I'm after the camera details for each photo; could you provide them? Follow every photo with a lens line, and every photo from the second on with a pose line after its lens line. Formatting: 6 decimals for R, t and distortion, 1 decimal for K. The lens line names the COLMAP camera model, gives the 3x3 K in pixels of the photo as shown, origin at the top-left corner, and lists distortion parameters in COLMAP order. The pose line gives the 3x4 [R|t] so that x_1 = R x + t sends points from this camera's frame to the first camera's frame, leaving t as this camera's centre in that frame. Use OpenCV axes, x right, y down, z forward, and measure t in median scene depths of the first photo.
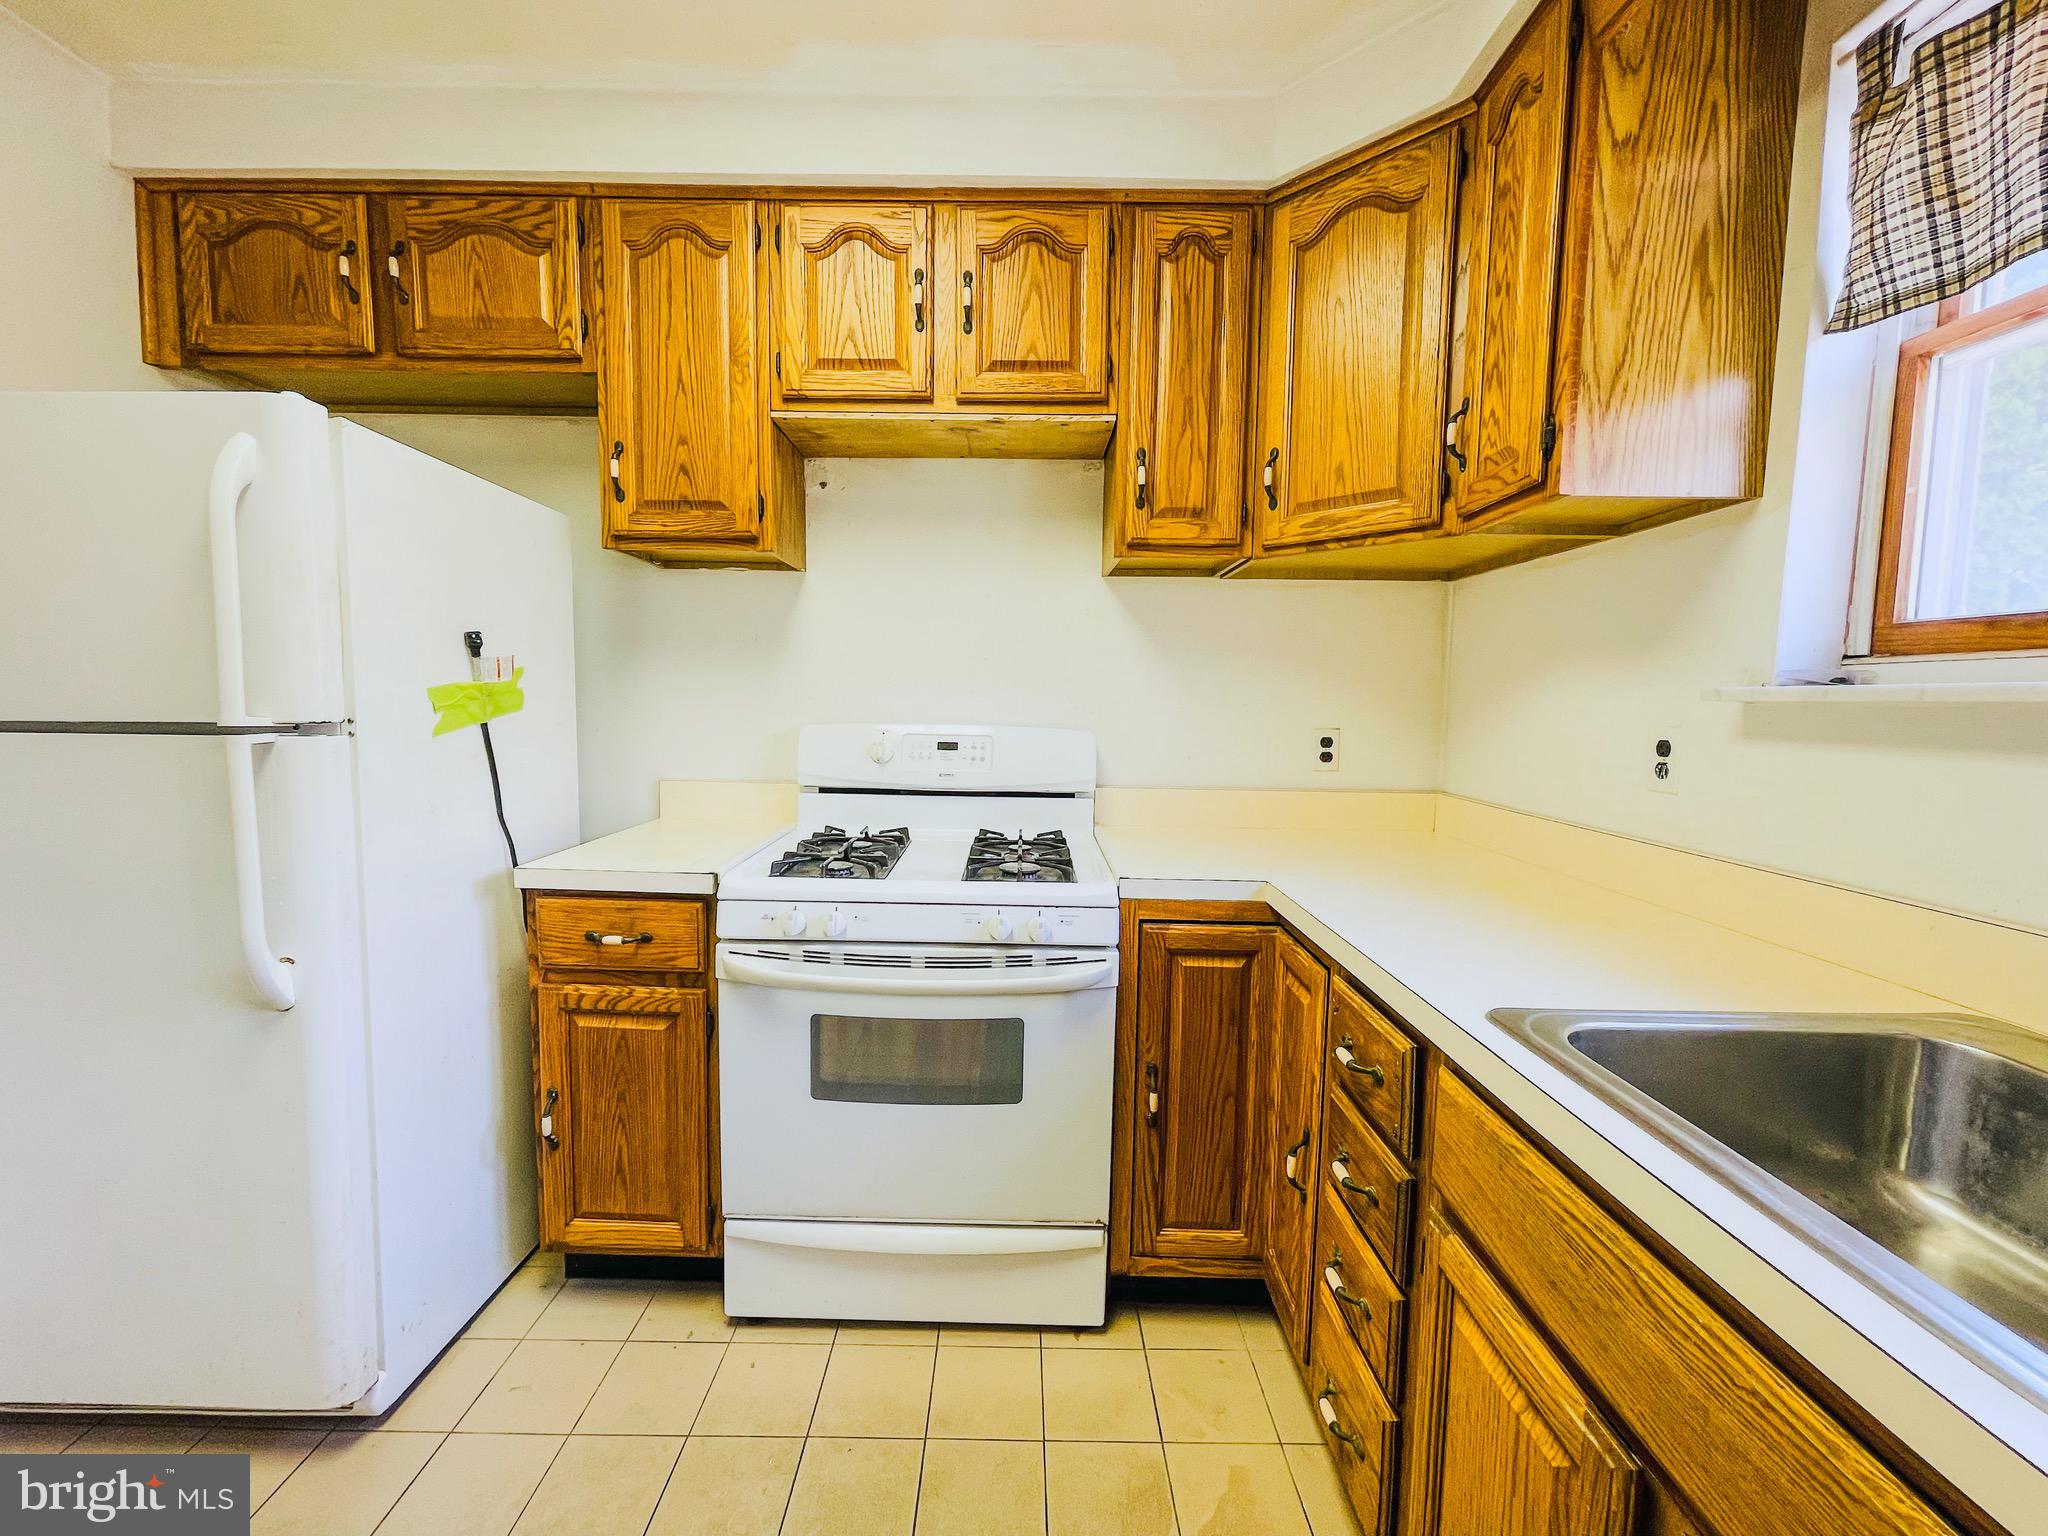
lens RADIAL K [[828.3, 0, 1026.8], [0, 828.3, 768.8], [0, 0, 1]] dist [-0.003302, -0.000098]
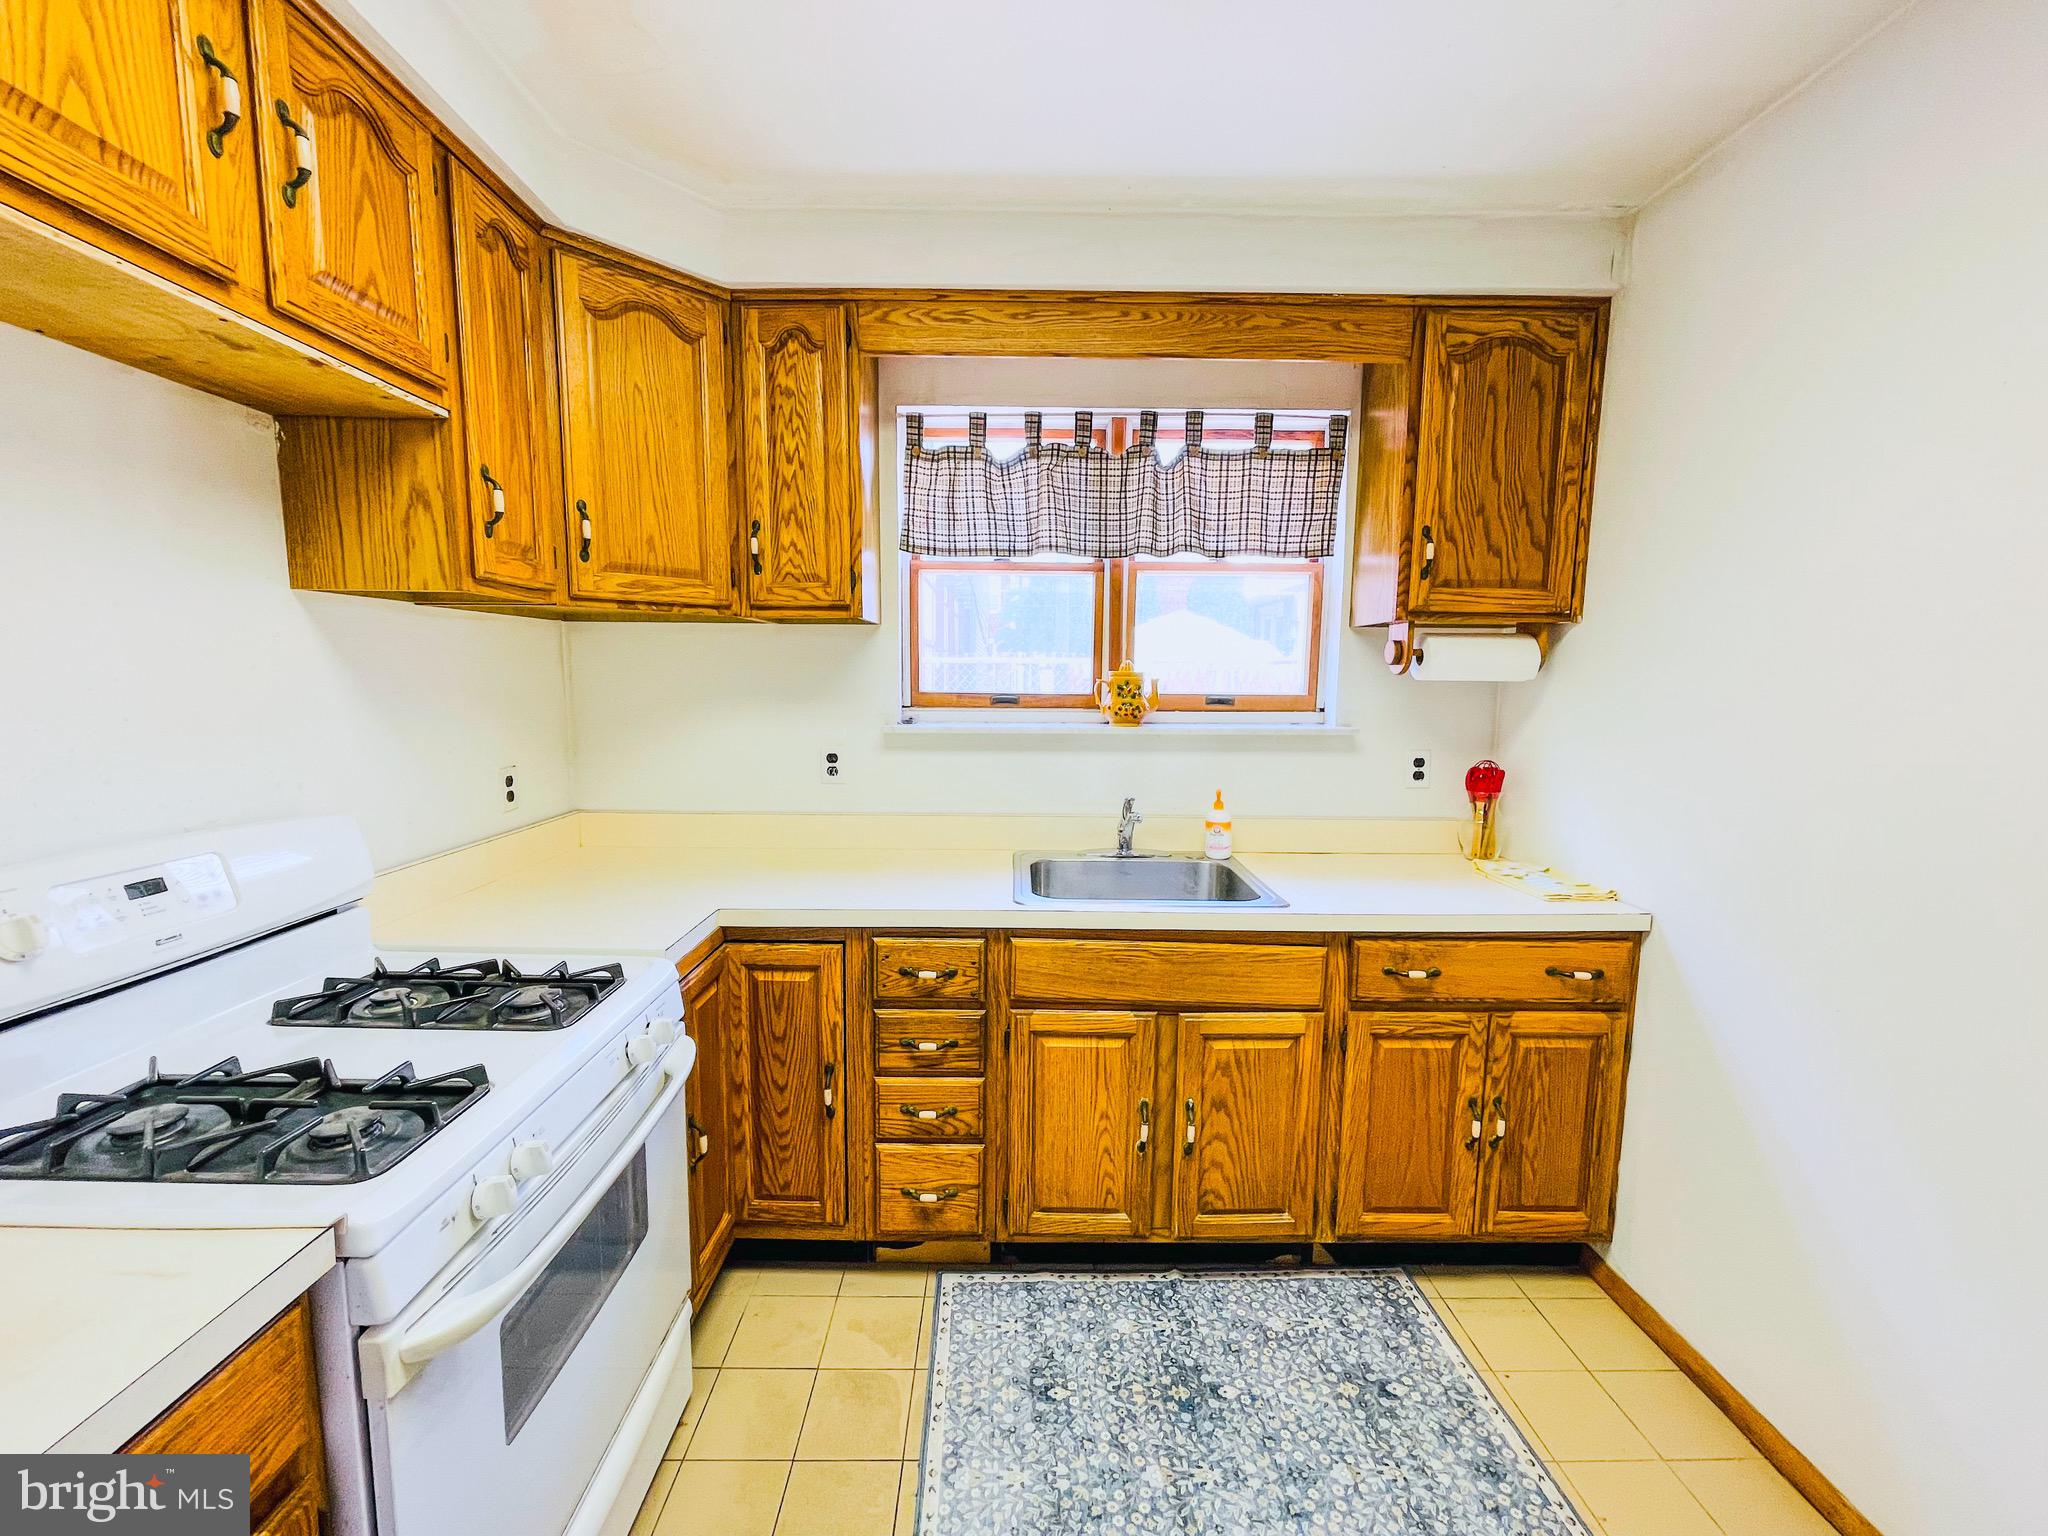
lens RADIAL K [[828.3, 0, 1022.4], [0, 828.3, 773.0], [0, 0, 1]] dist [-0.003302, -0.000098]
pose [[-0.013139, -0.131008, 0.991294, -0.814398], [0.076429, 0.988348, 0.131632, -0.166999], [-0.996988, 0.077493, -0.002973, 0.546462]]
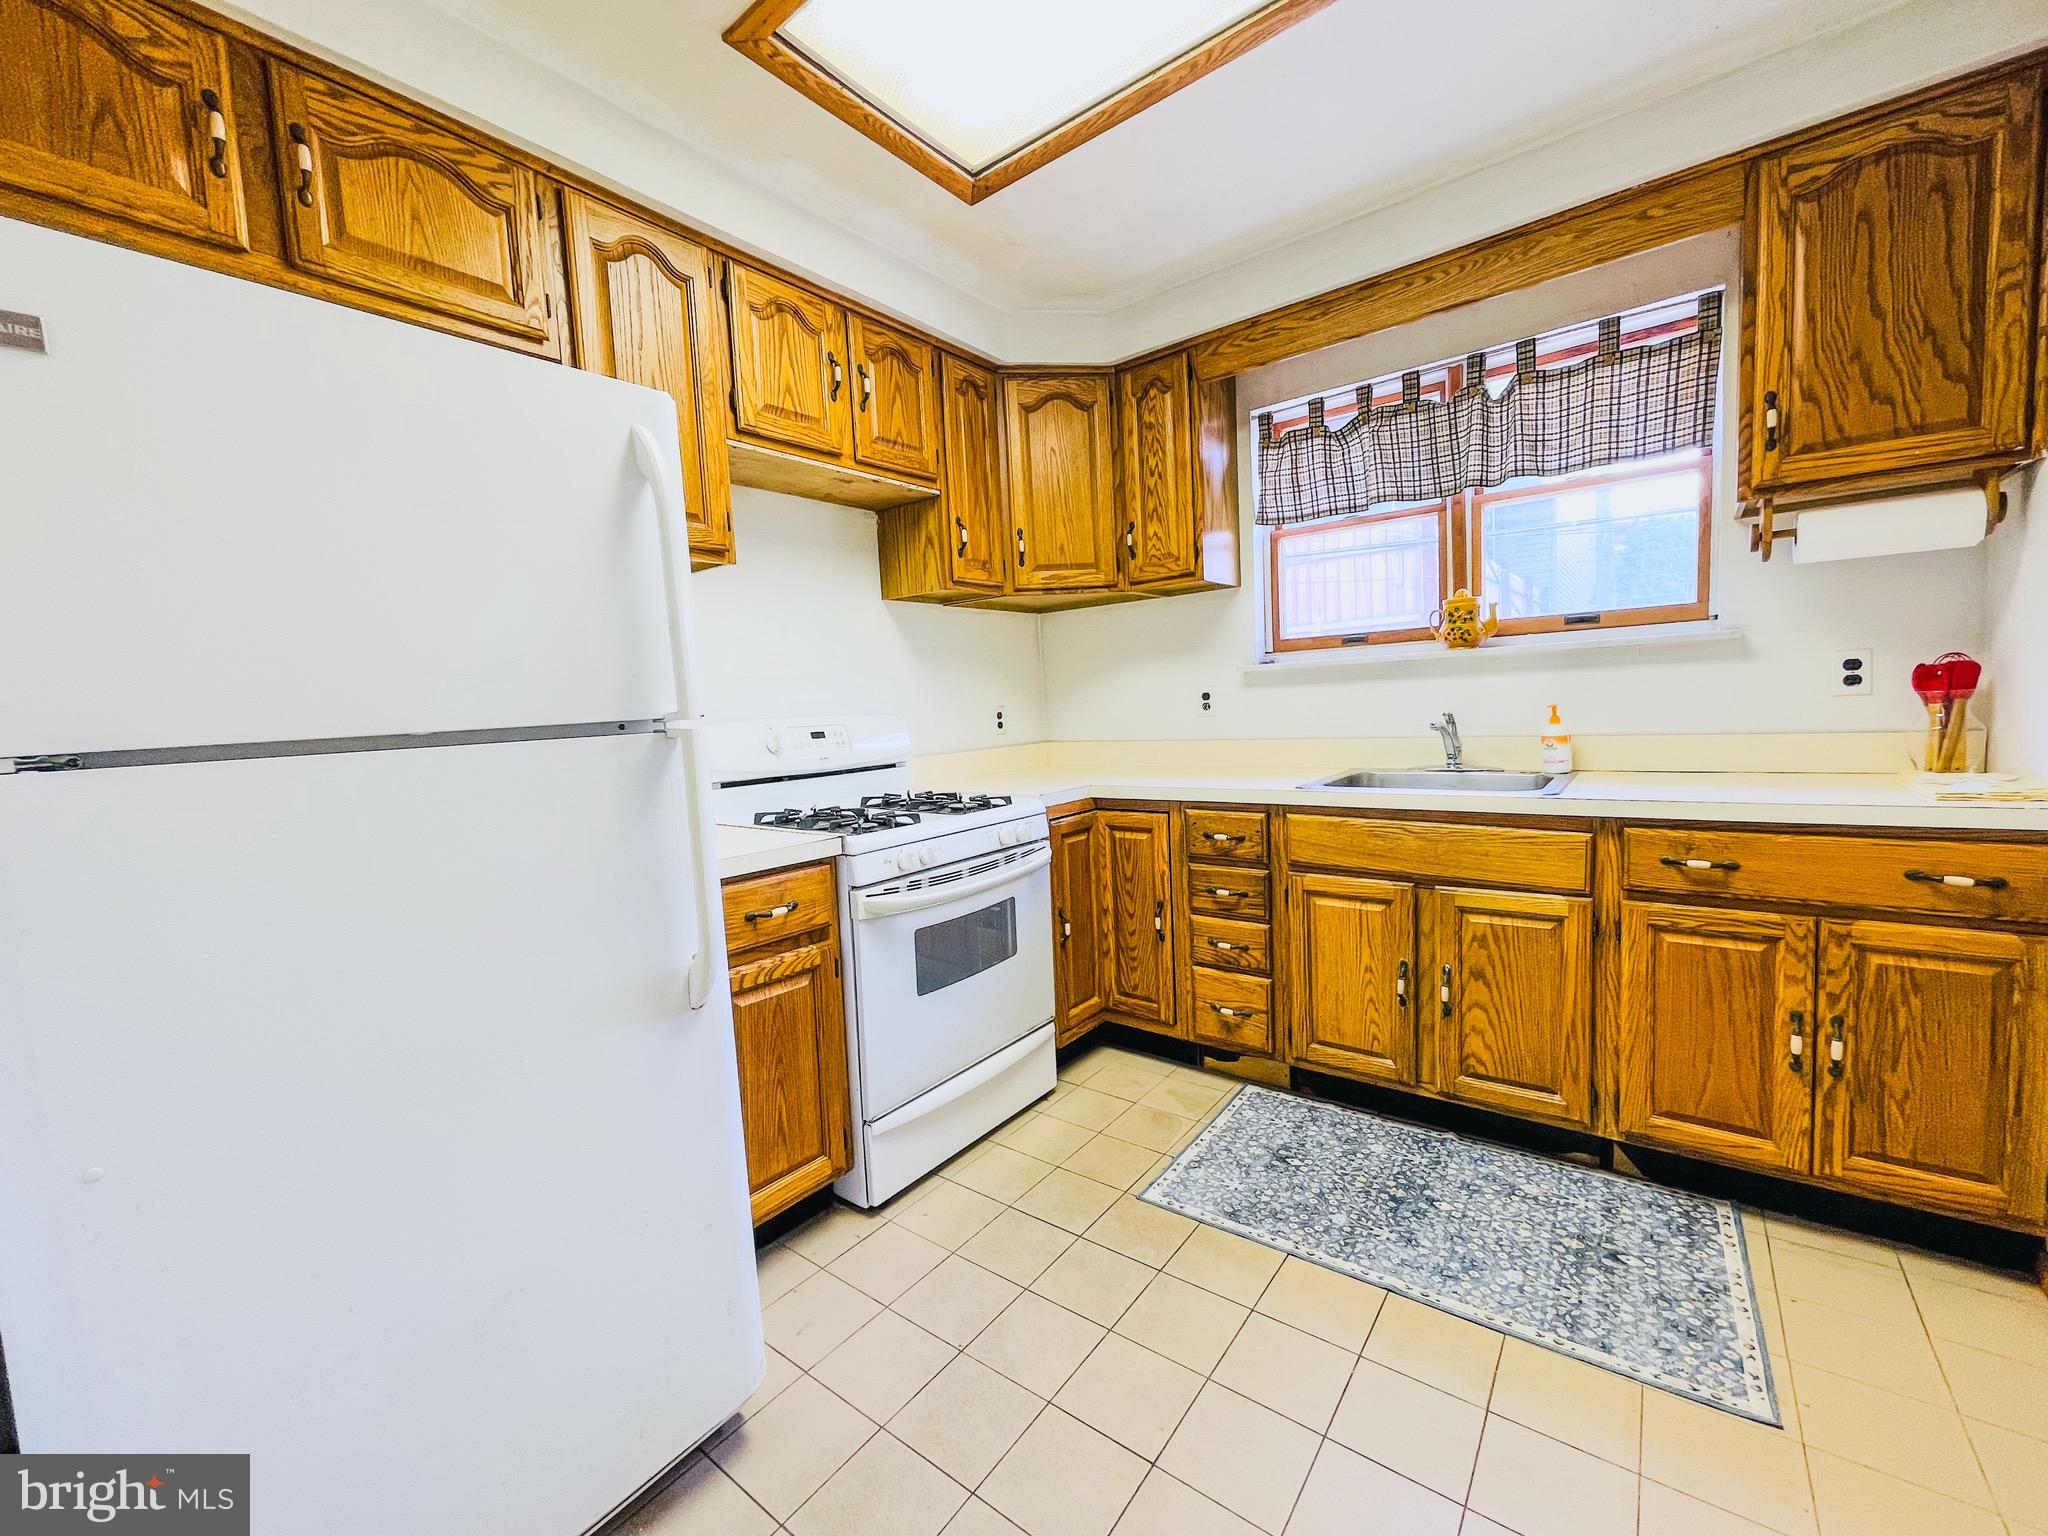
lens RADIAL K [[828.3, 0, 1021.8], [0, 828.3, 768.2], [0, 0, 1]] dist [-0.003302, -0.000098]
pose [[0.608059, -0.108585, 0.786431, -1.112588], [0.128079, 0.991043, 0.037807, 0.015905], [-0.783492, 0.077737, 0.616520, 0.046518]]
